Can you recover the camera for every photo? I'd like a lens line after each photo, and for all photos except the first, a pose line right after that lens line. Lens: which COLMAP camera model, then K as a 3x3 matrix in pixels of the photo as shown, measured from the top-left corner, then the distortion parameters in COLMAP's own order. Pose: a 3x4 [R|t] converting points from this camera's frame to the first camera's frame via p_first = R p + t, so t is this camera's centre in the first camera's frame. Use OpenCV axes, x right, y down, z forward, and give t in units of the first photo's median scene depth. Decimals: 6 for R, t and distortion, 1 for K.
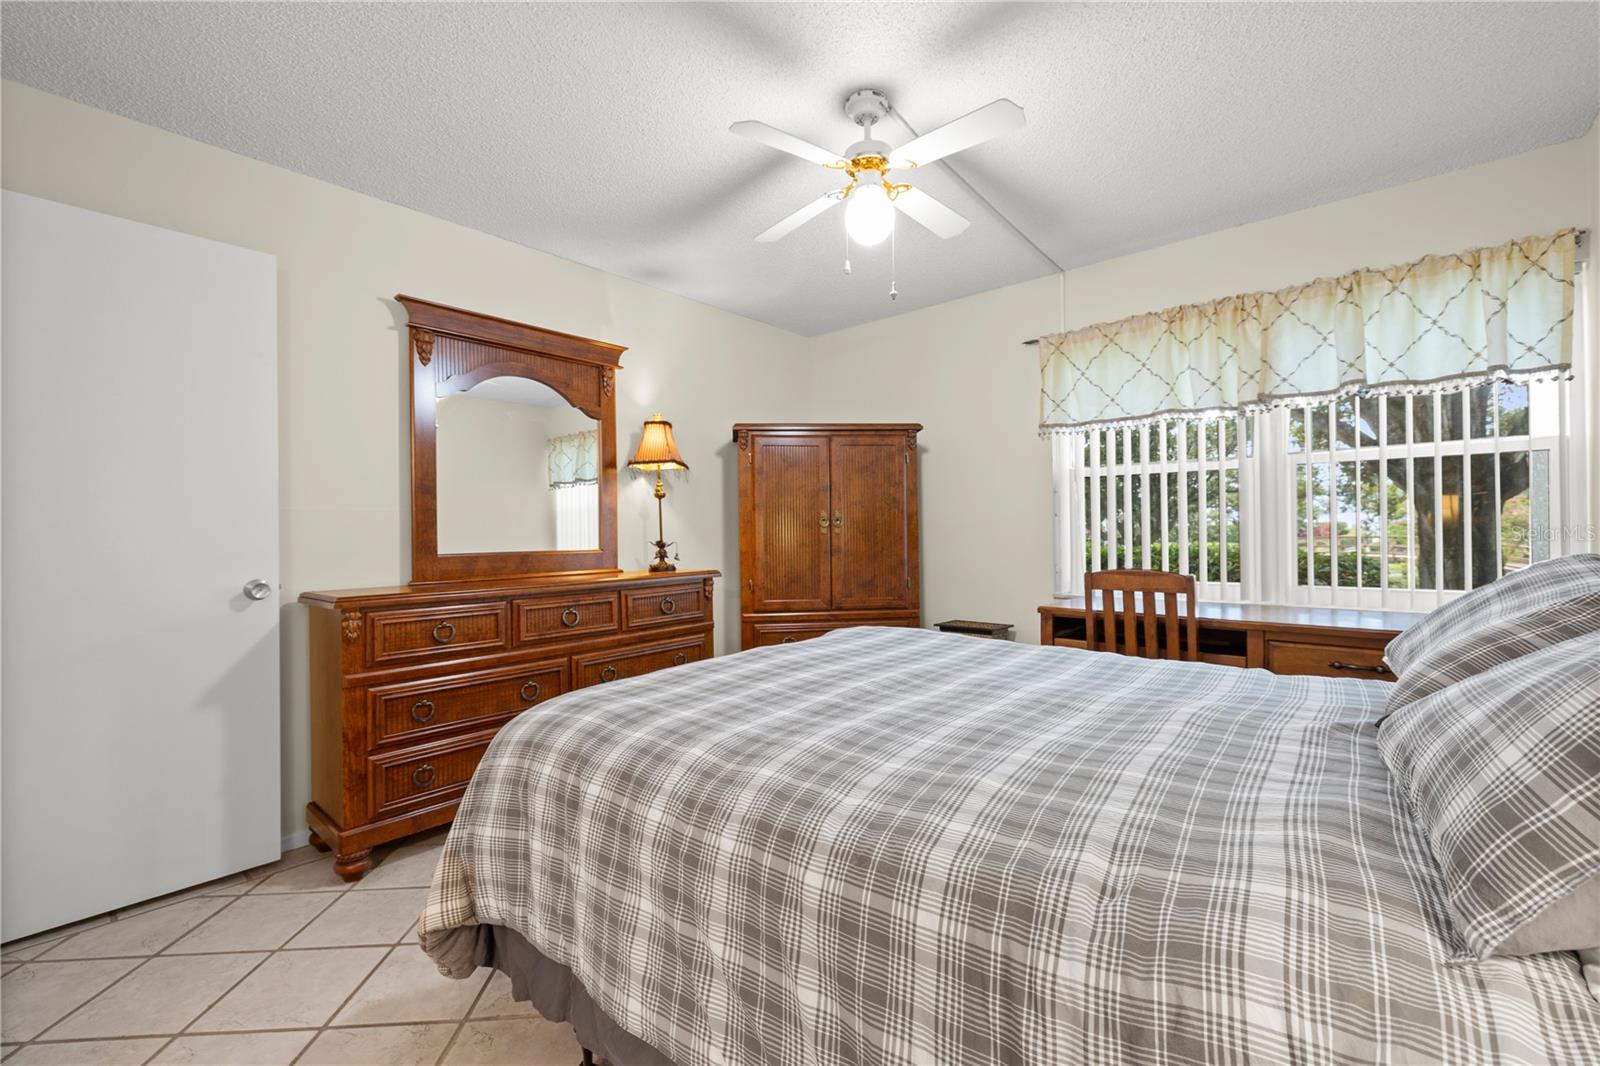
lens RADIAL K [[670.5, 0, 802.2], [0, 670.5, 534.2], [0, 0, 1]] dist [0.002395, -0.000297]
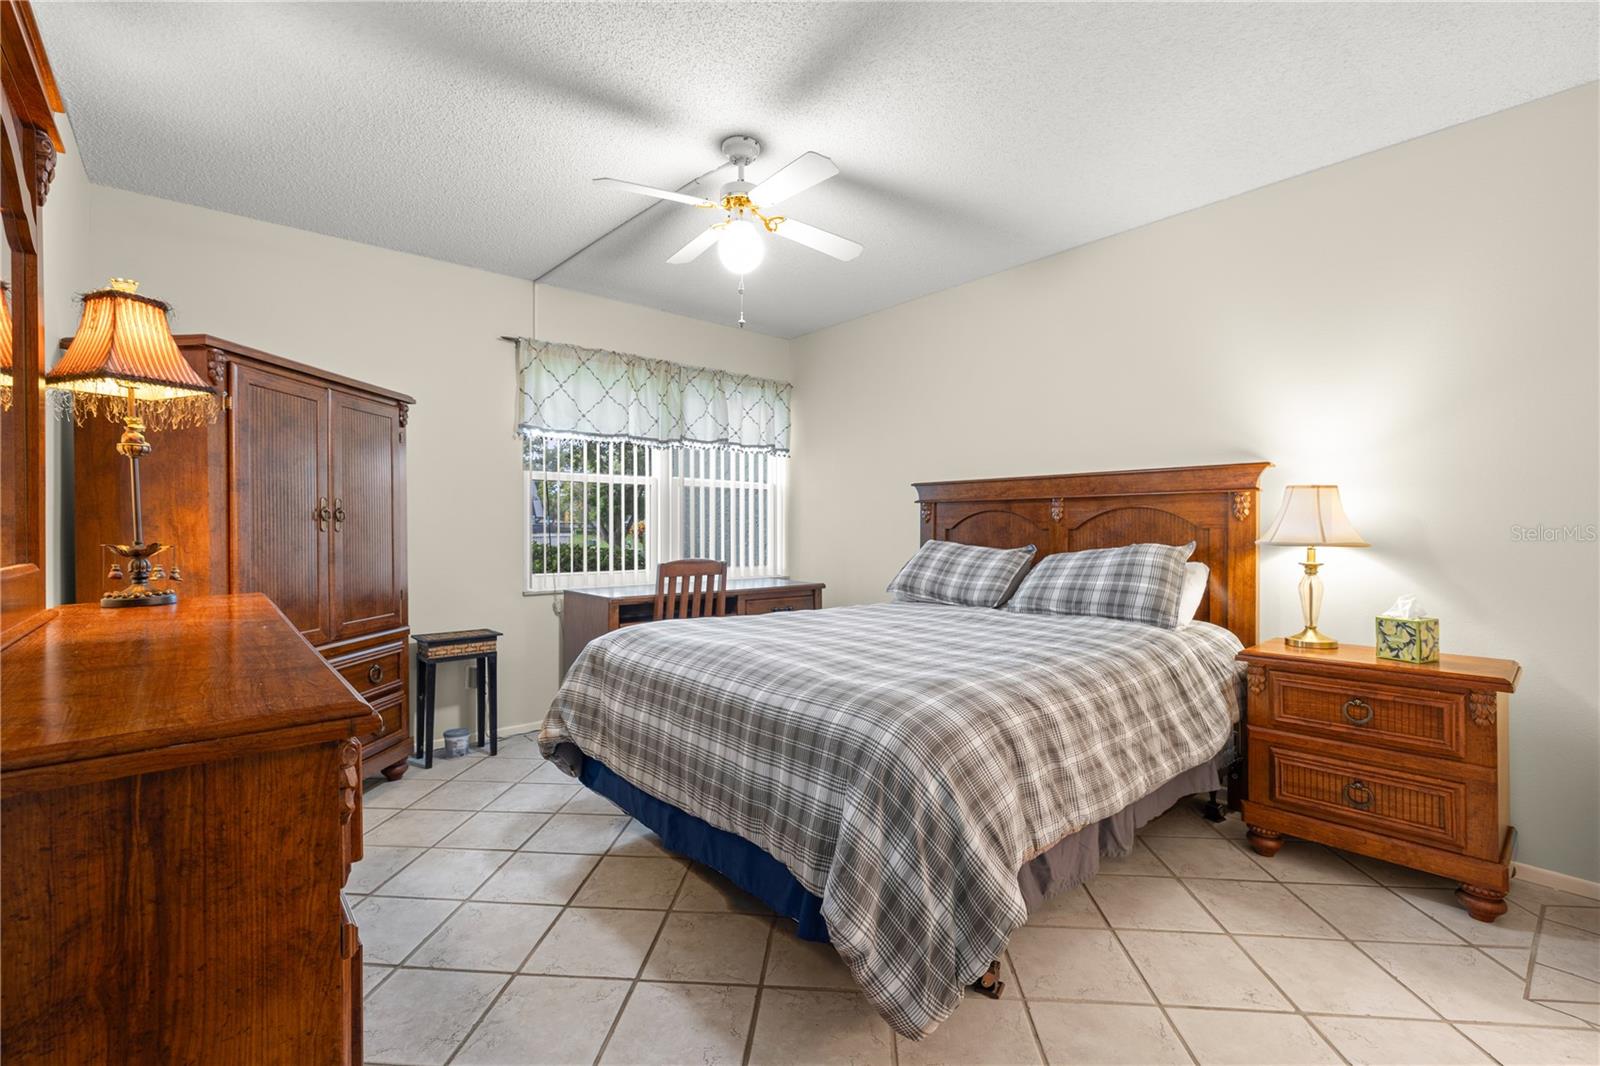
lens RADIAL K [[700.6, 0, 800.0], [0, 700.6, 533.0], [0, 0, 1]] dist [-0.000601, 0.000292]
pose [[0.153622, 0.006917, 0.988106, -0.745590], [0.004187, 0.999962, -0.007651, 0.010698], [-0.988121, 0.005312, 0.153587, 0.517760]]
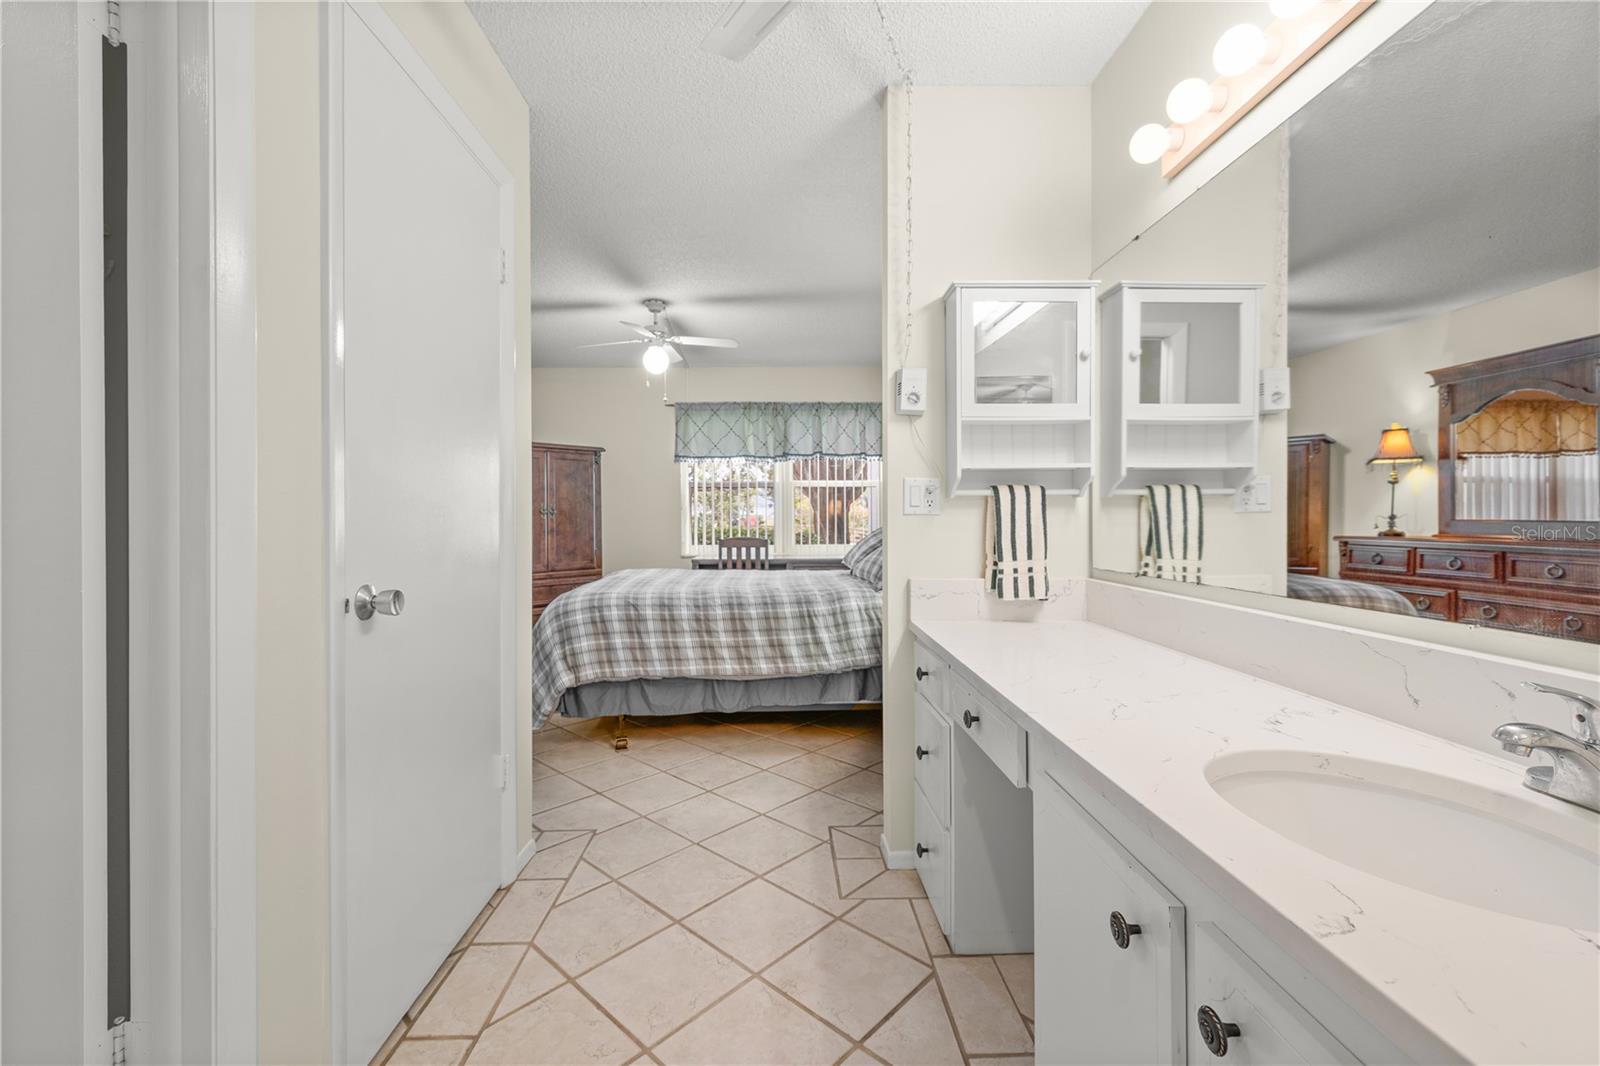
lens RADIAL K [[676.3, 0, 799.3], [0, 676.3, 525.7], [0, 0, 1]] dist [0.001810, 0.000131]
pose [[0.736255, 0.000720, 0.676704, -0.685911], [-0.002347, 0.999996, 0.001490, 0.012812], [-0.676700, -0.002686, 0.736254, -0.562432]]
